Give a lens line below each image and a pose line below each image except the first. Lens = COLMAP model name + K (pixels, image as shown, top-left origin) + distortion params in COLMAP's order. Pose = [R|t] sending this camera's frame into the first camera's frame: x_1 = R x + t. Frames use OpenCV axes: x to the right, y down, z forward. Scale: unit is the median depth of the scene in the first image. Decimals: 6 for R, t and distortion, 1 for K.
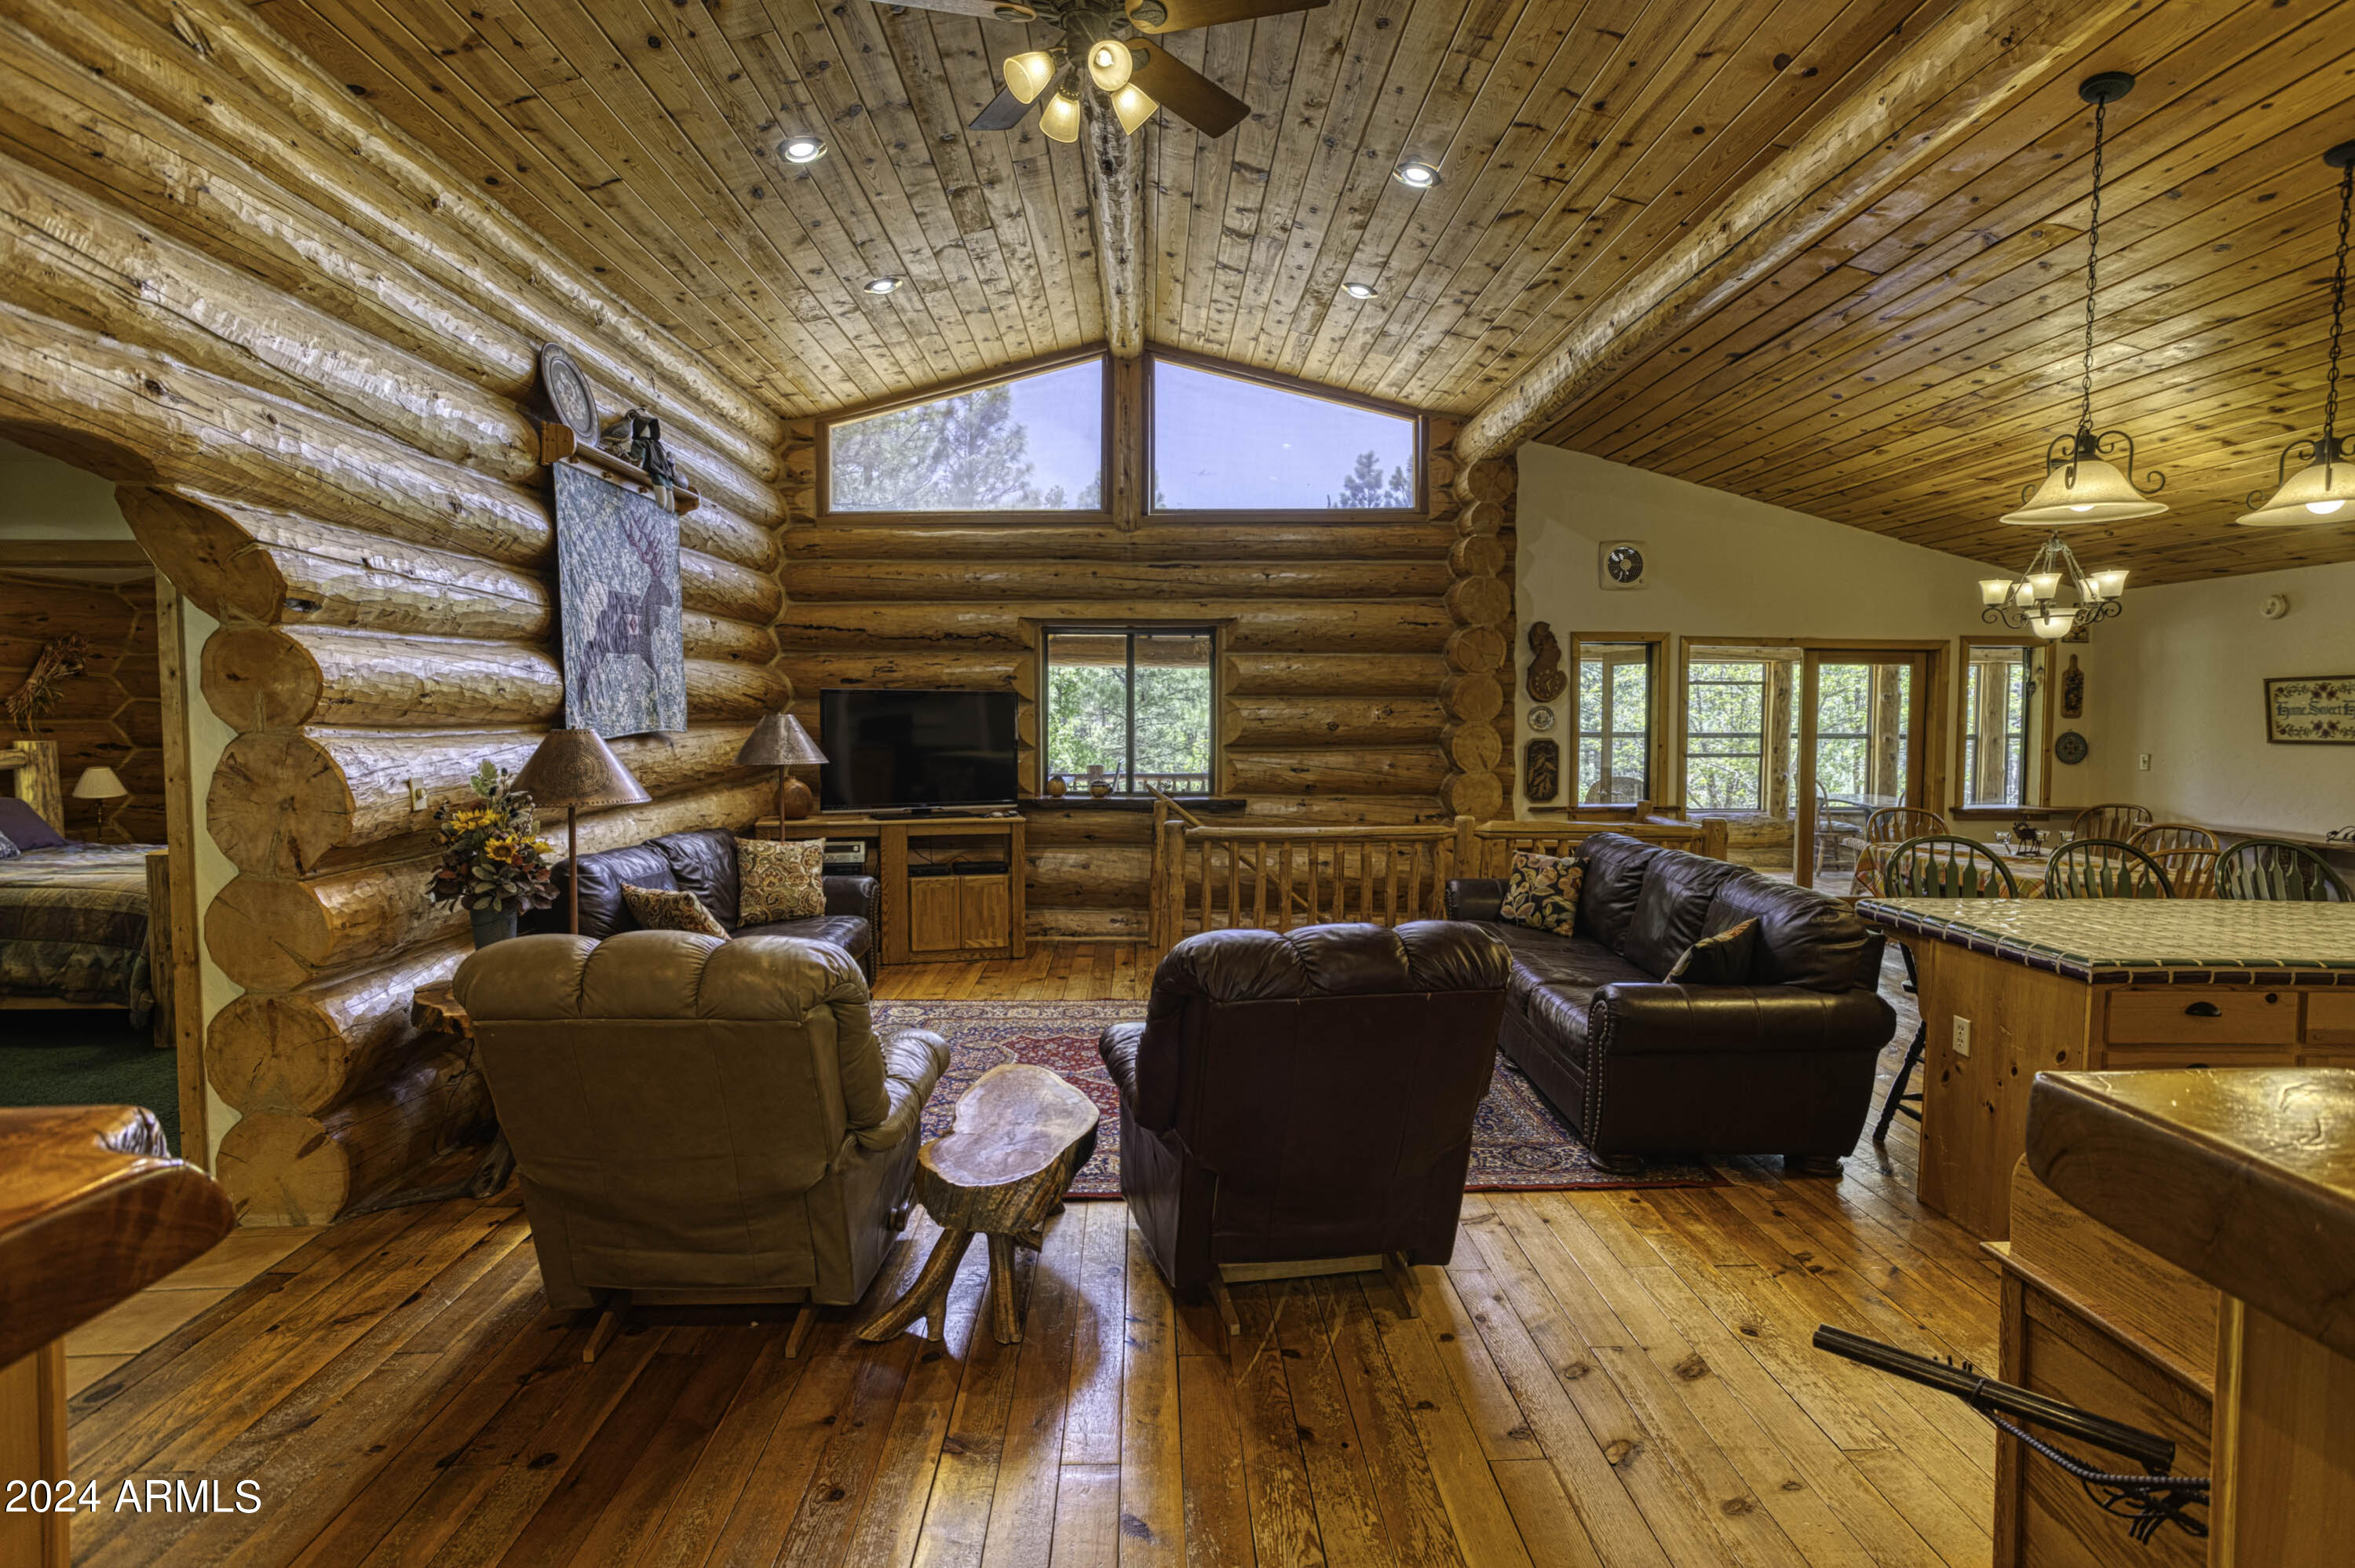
lens RADIAL K [[1122.6, 0, 1175.8], [0, 1122.6, 768.7], [0, 0, 1]] dist [-0.051603, 0.030195]
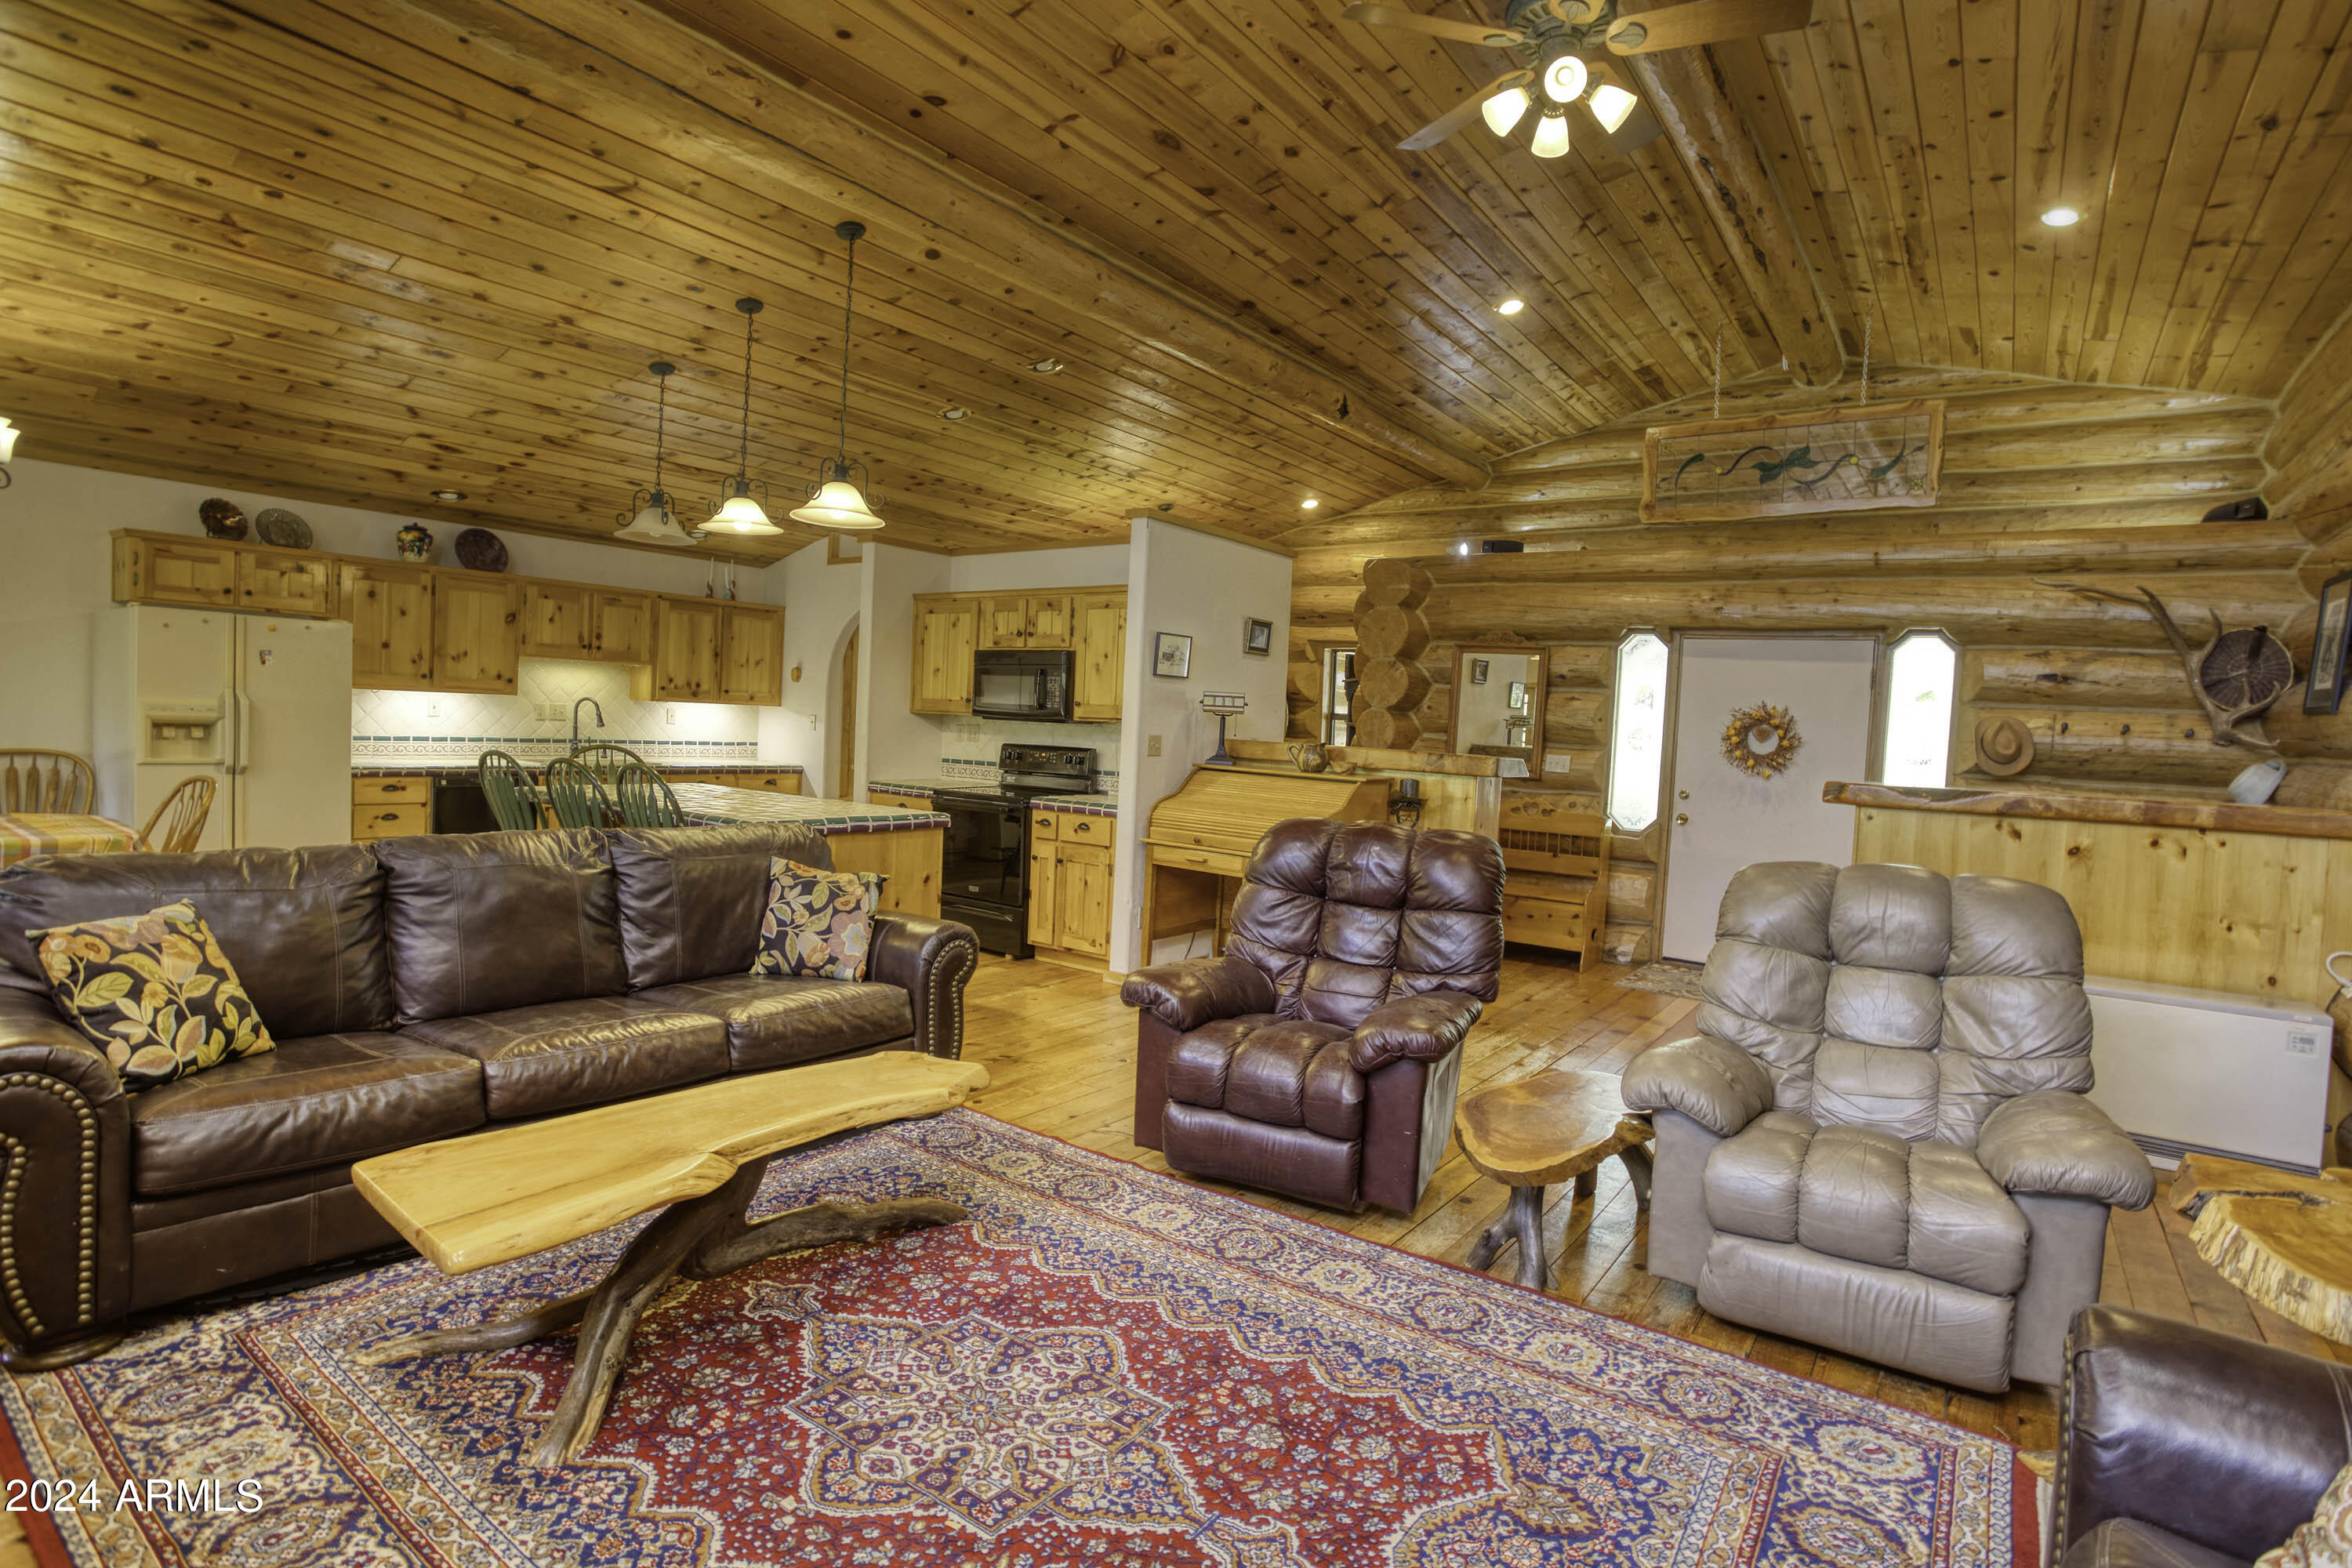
lens RADIAL K [[1152.1, 0, 1180.6], [0, 1152.1, 760.7], [0, 0, 1]] dist [-0.071601, 0.034234]
pose [[-0.786460, -0.062297, 0.614492, -0.236448], [-0.015820, 0.996606, 0.080789, -0.023185], [-0.617439, 0.053816, -0.784776, 0.985757]]
